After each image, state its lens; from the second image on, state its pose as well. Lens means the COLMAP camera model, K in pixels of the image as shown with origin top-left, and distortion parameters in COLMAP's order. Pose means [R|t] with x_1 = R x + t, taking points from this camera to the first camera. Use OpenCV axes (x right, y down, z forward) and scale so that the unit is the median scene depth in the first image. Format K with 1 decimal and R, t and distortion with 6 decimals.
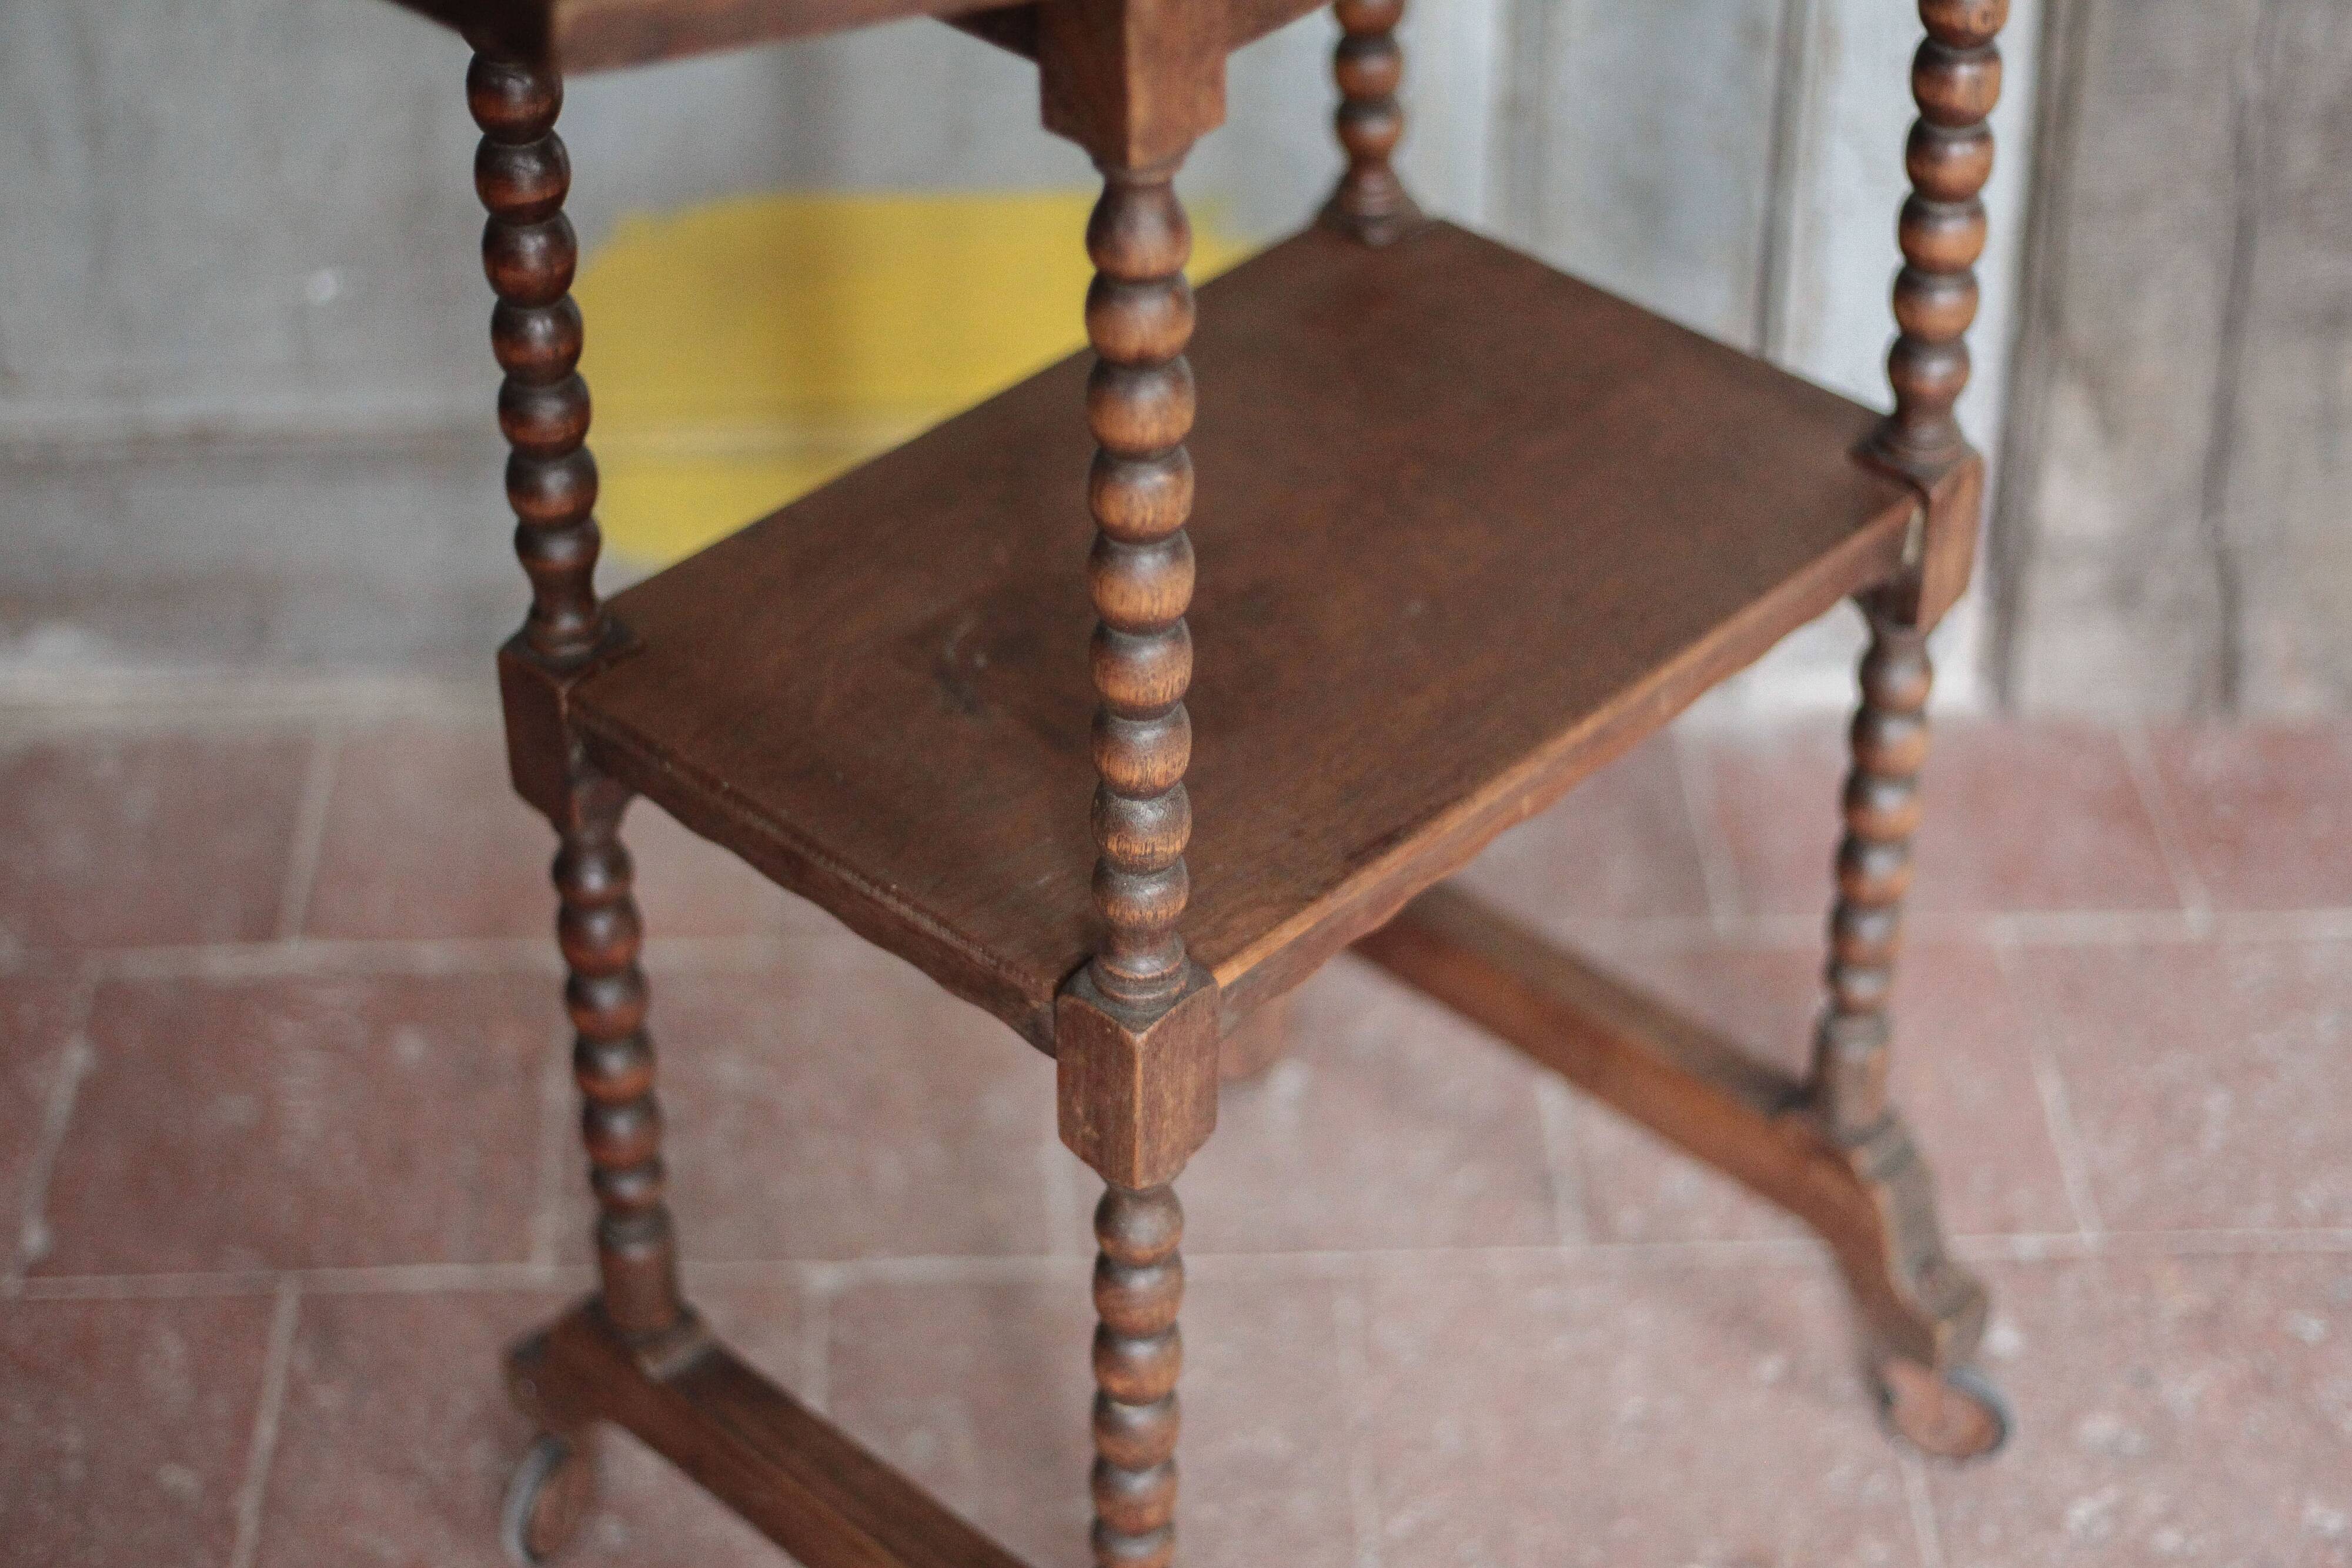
lens RADIAL K [[4536.6, 0, 1162.1], [0, 4536.6, 779.9], [0, 0, 1]] dist [-0.108076, -0.091240]
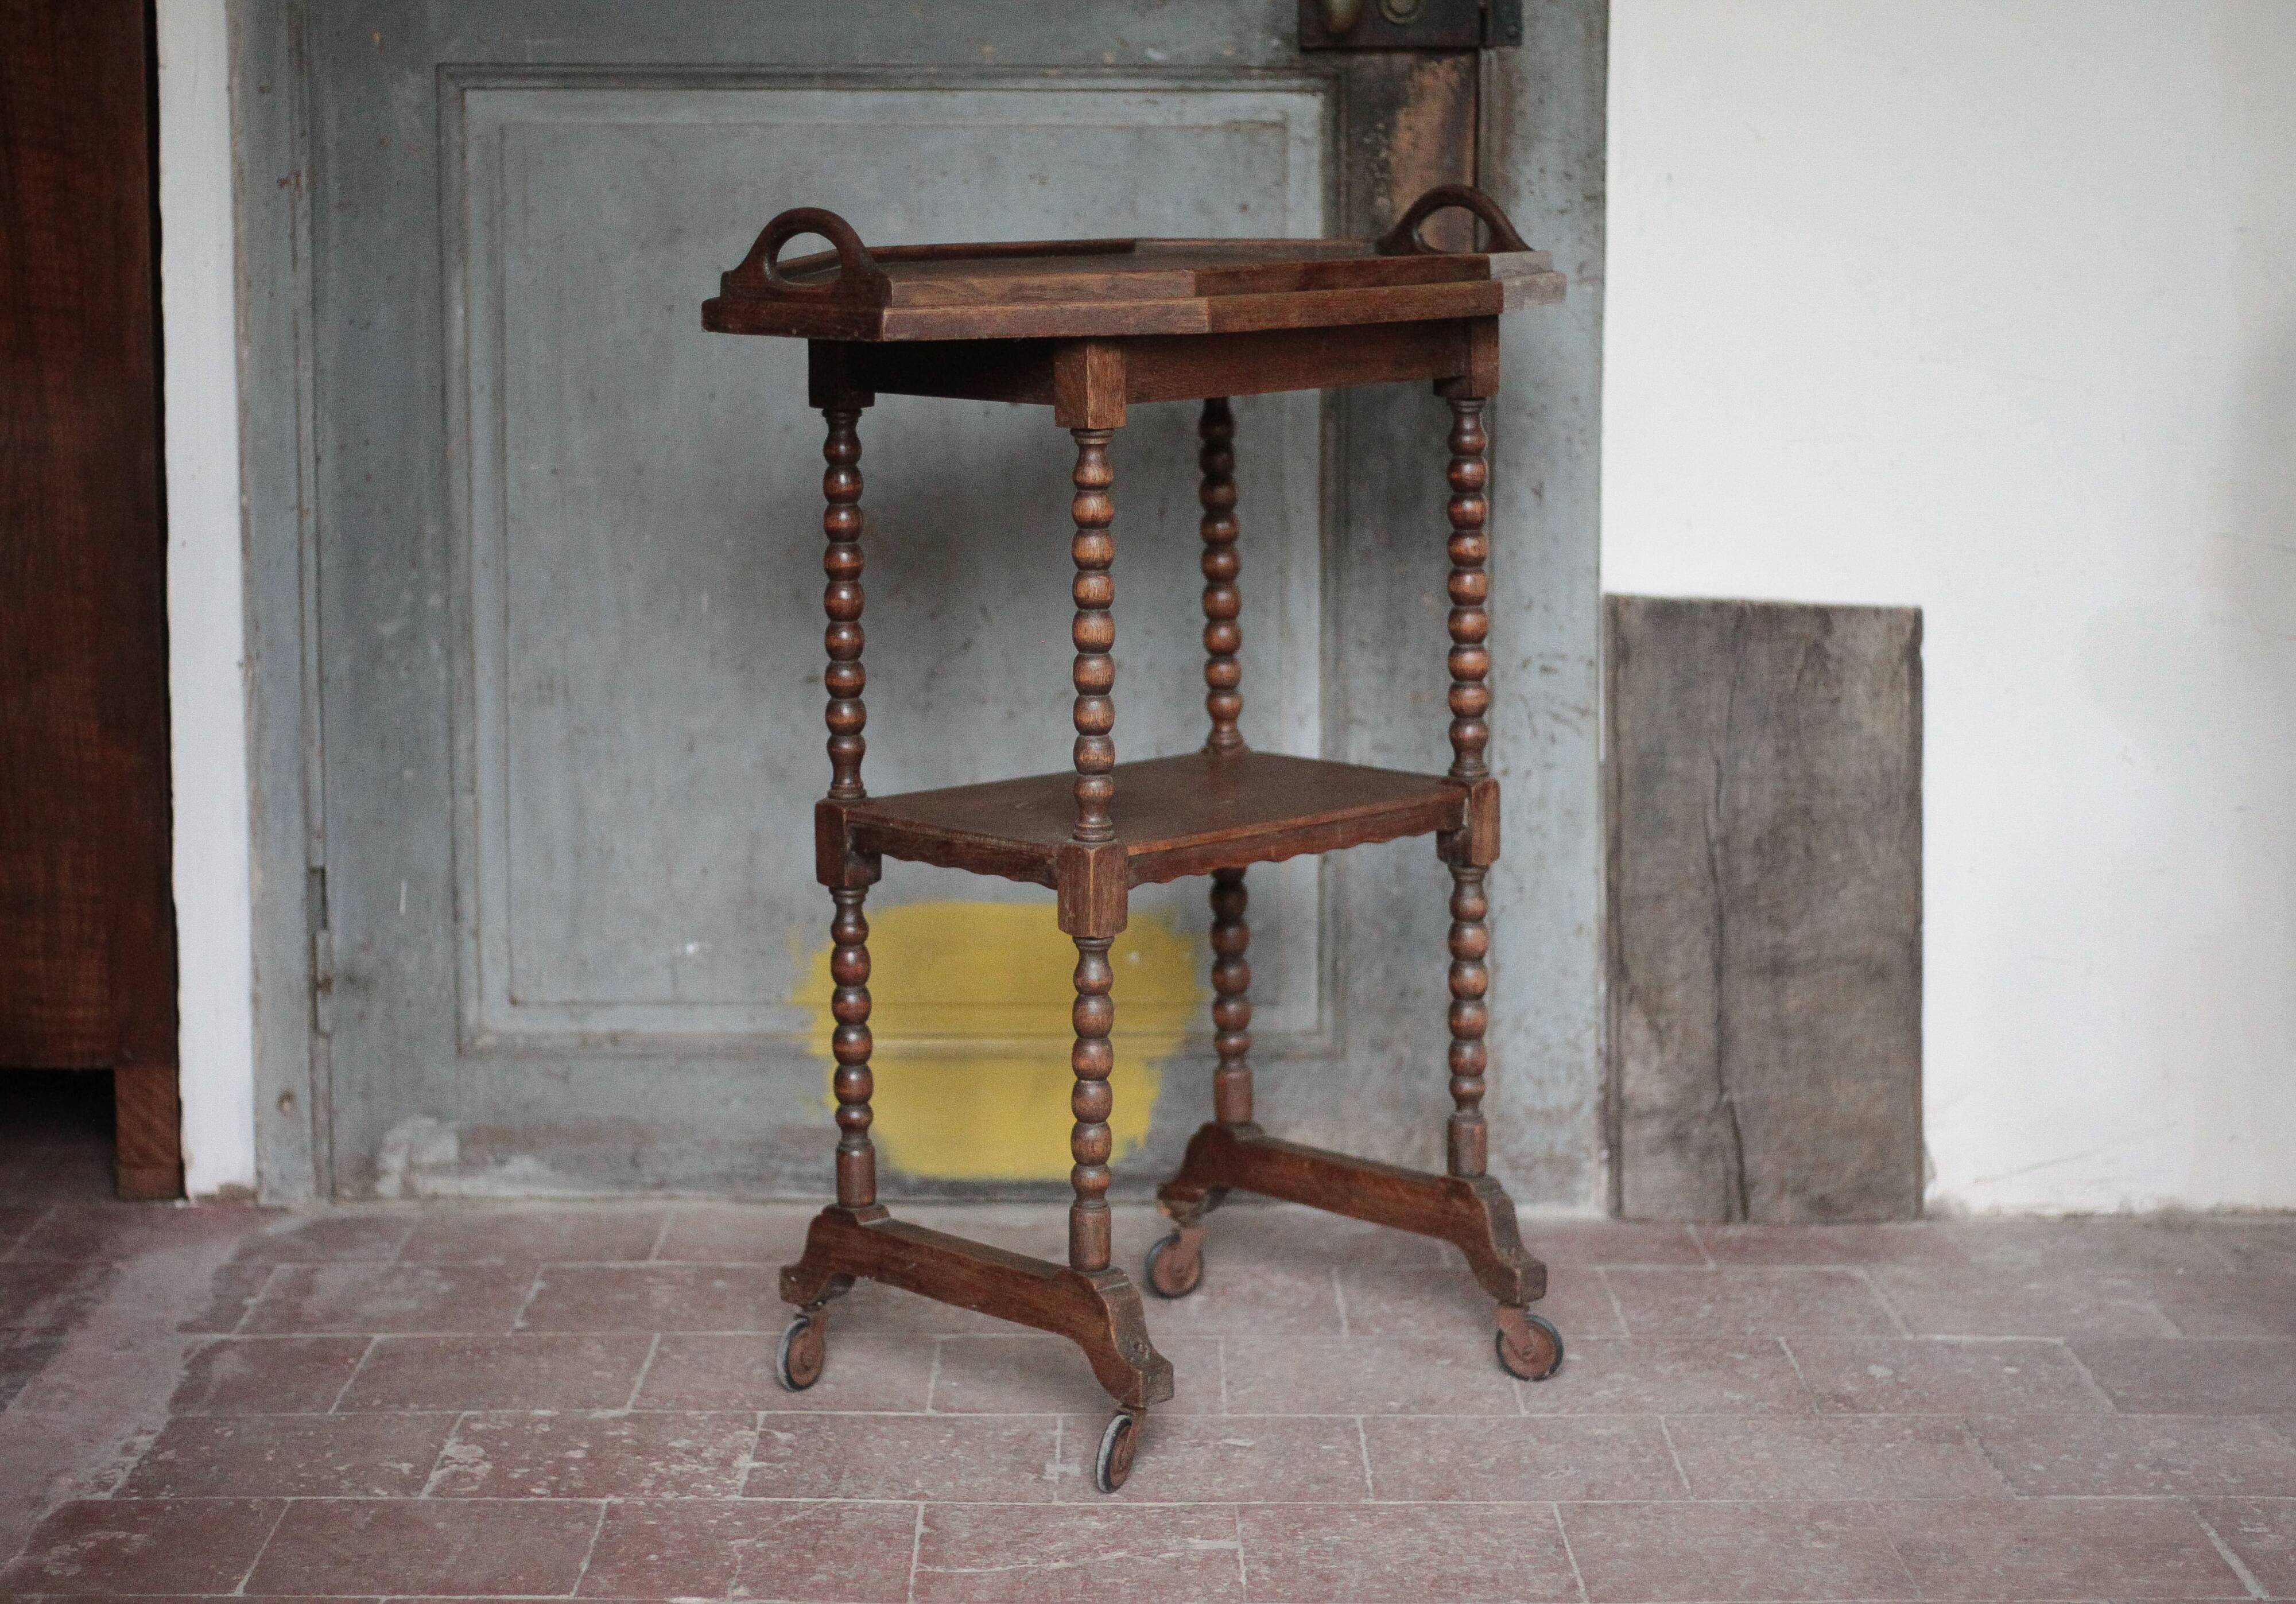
lens RADIAL K [[4643.3, 0, 1083.1], [0, 4643.3, 797.7], [0, 0, 1]] dist [-0.103000, -0.157556]
pose [[0.999029, 0.002570, -0.043978, 0.068814], [-0.022930, 0.882730, -0.469321, 0.831917], [0.037614, 0.469874, 0.881932, -0.813148]]
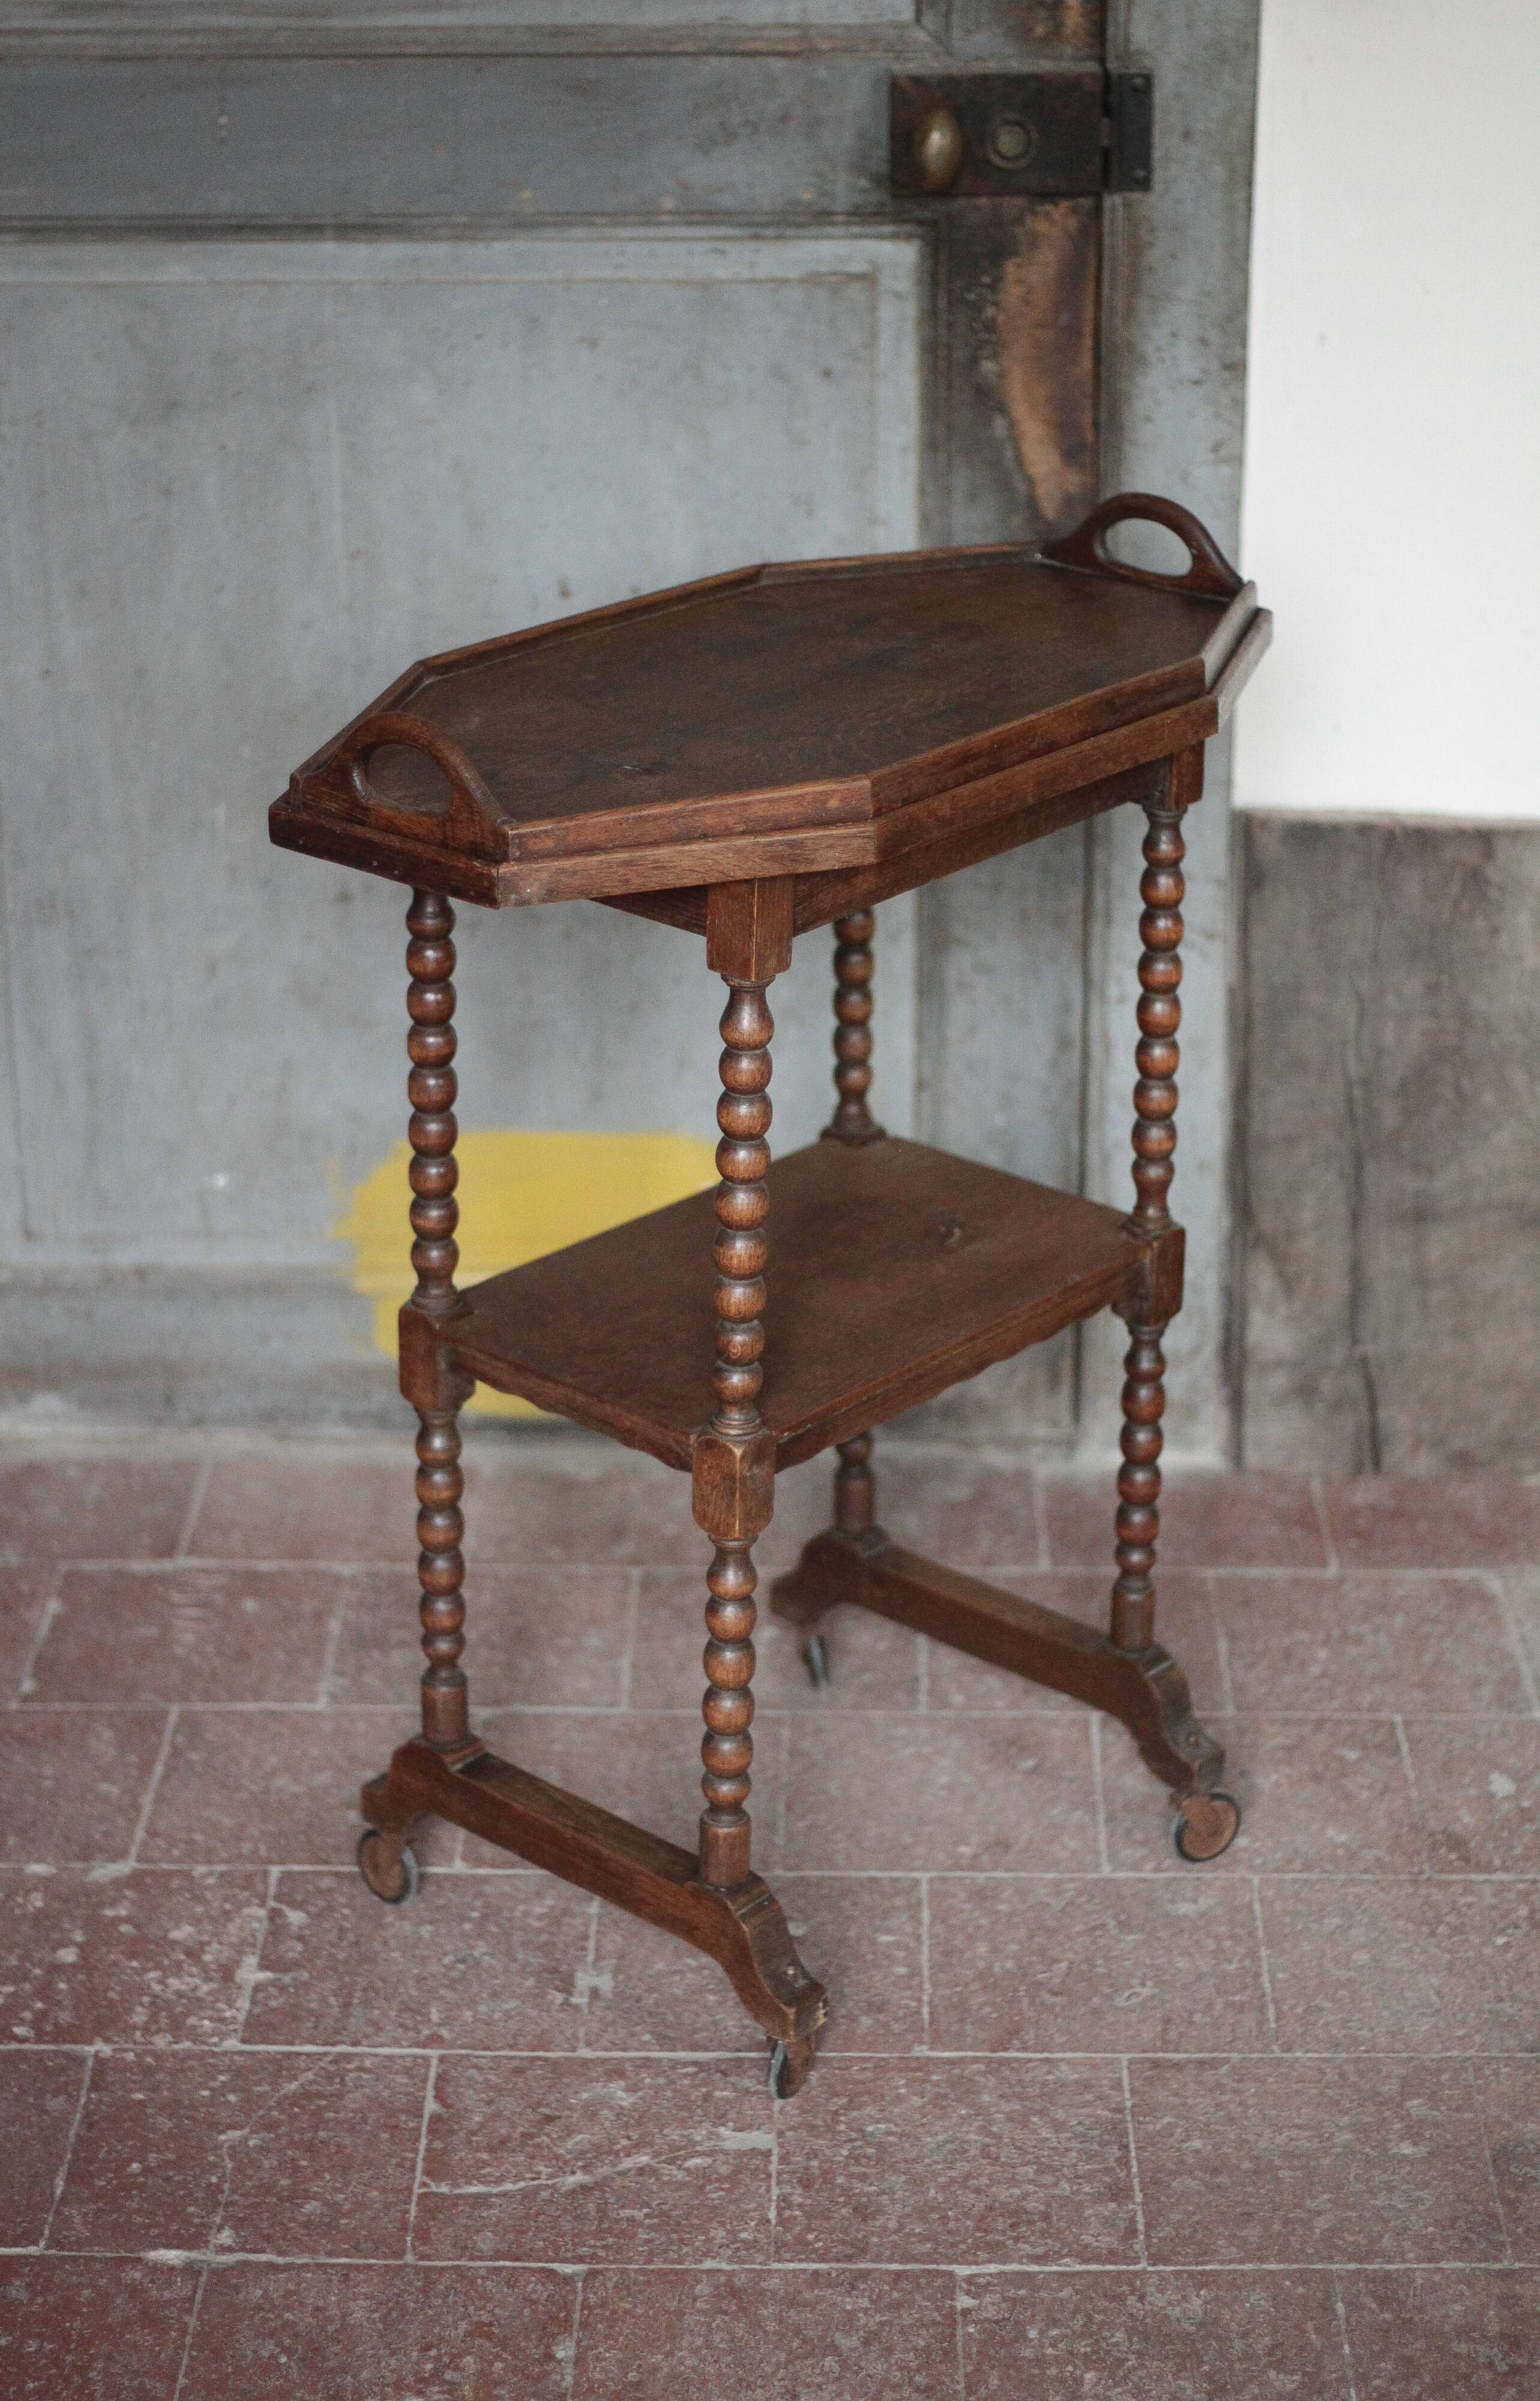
lens RADIAL K [[4629.1, 0, 741.6], [0, 4629.1, 1206.8], [0, 0, 1]] dist [-0.103806, -0.132720]
pose [[0.998037, 0.014148, -0.061008, 0.130898], [-0.027389, 0.974656, -0.222026, 0.317821], [0.056320, 0.223261, 0.973130, -0.765474]]
